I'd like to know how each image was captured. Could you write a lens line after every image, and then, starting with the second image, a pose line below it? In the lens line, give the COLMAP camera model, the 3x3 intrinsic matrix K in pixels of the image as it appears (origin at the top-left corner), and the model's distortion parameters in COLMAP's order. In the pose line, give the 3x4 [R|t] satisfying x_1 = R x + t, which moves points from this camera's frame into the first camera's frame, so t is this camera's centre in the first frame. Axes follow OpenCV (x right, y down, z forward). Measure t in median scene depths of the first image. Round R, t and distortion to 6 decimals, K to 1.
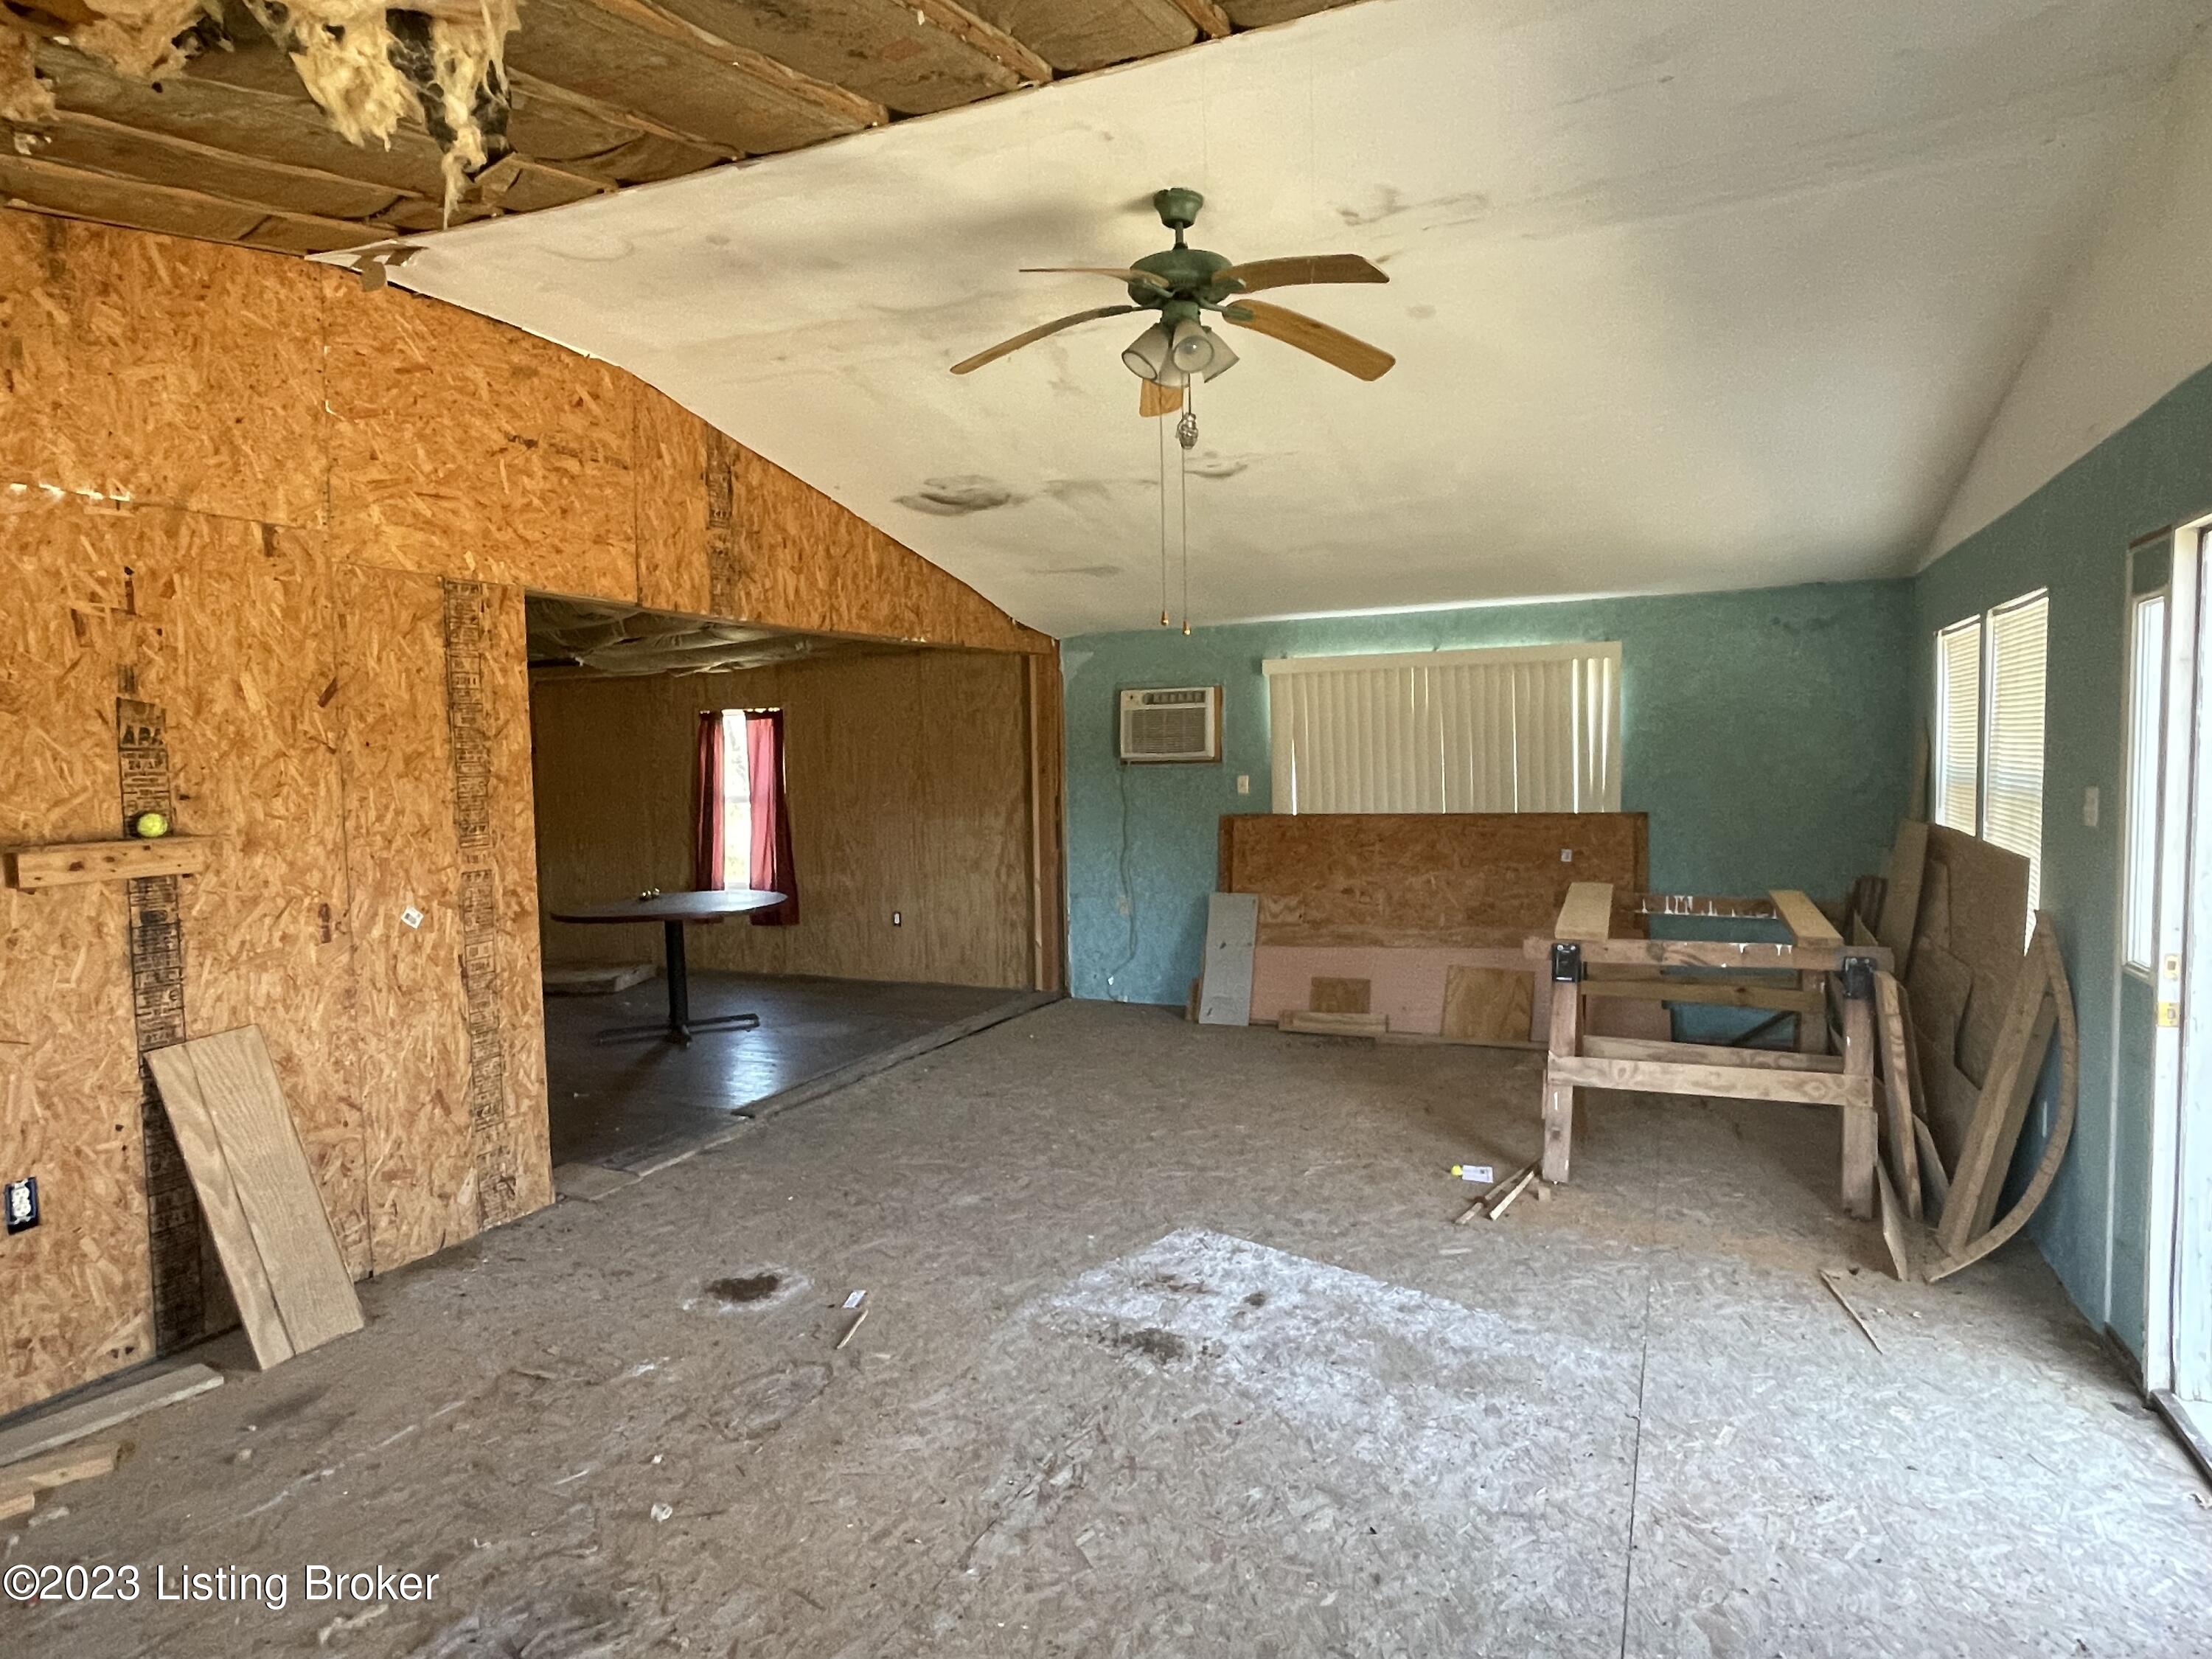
lens RADIAL K [[1282.3, 0, 1106.0], [0, 1282.3, 829.5], [0, 0, 1]] dist [-0.003363, 0.000167]
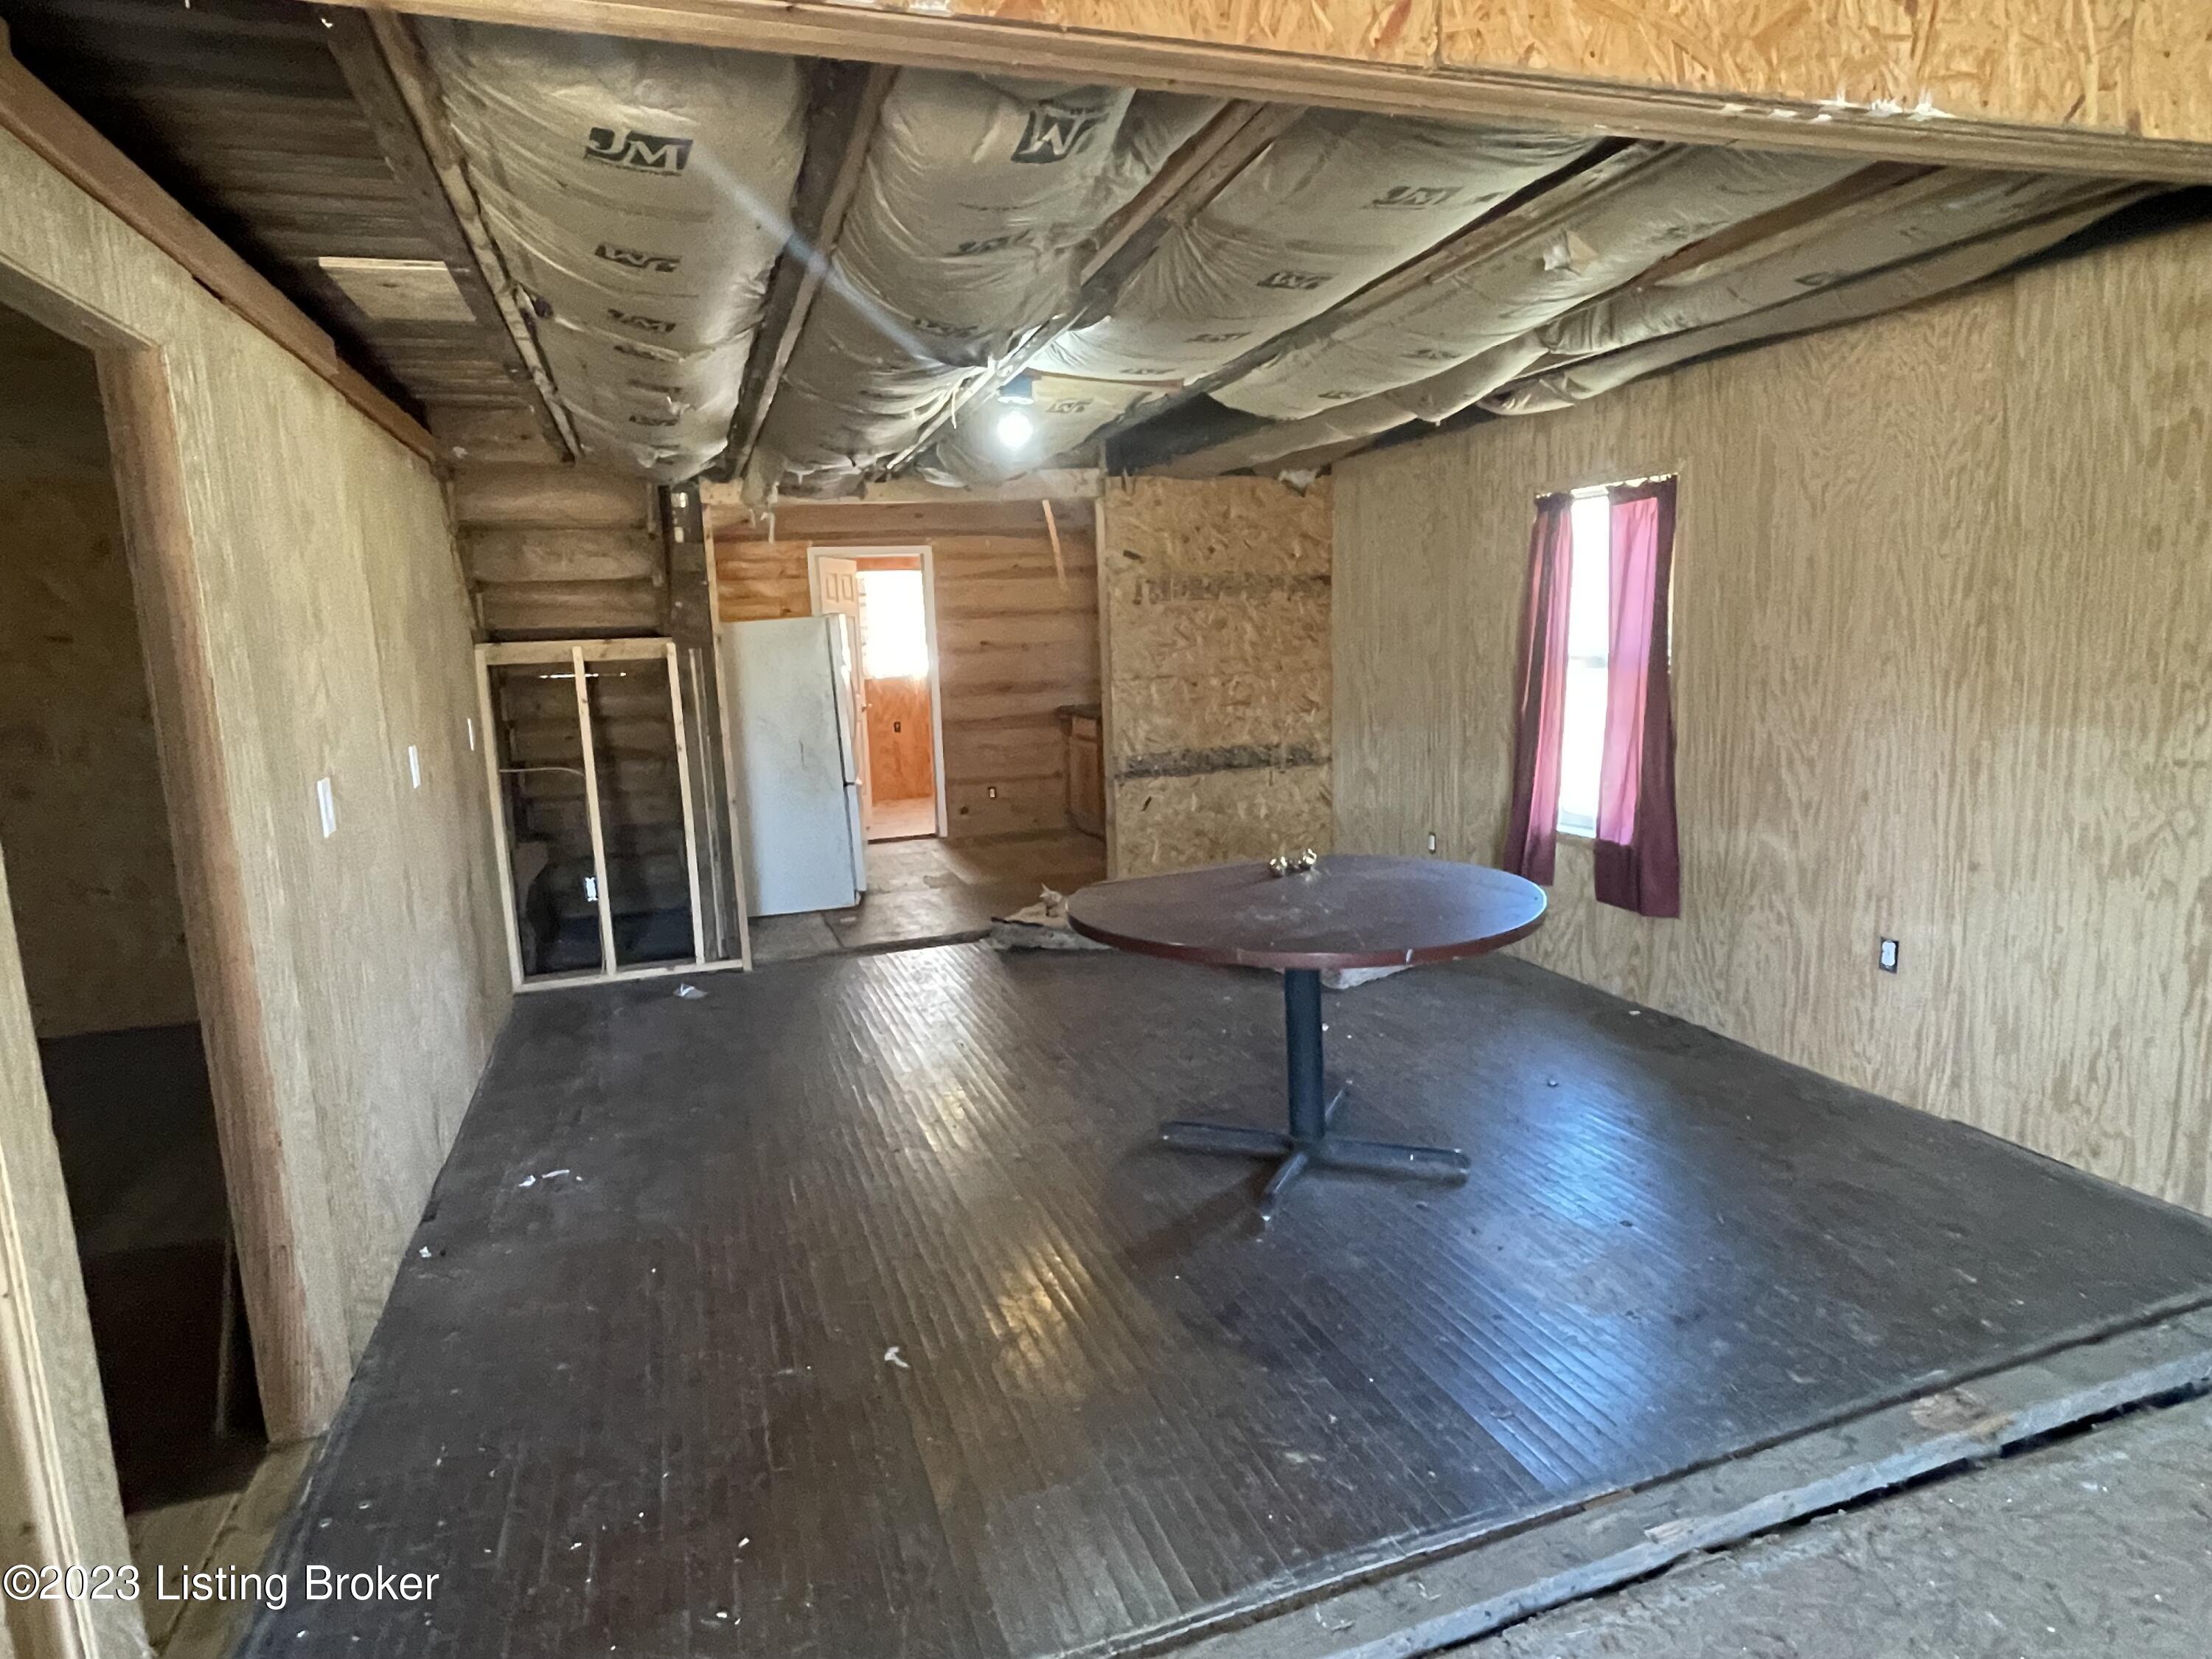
lens RADIAL K [[1282.3, 0, 1106.0], [0, 1282.3, 829.5], [0, 0, 1]] dist [-0.003363, 0.000167]
pose [[0.685493, 0.111394, -0.719507, -0.037842], [-0.017377, 0.990448, 0.136785, -0.023841], [0.727872, -0.081263, 0.680881, 0.503364]]
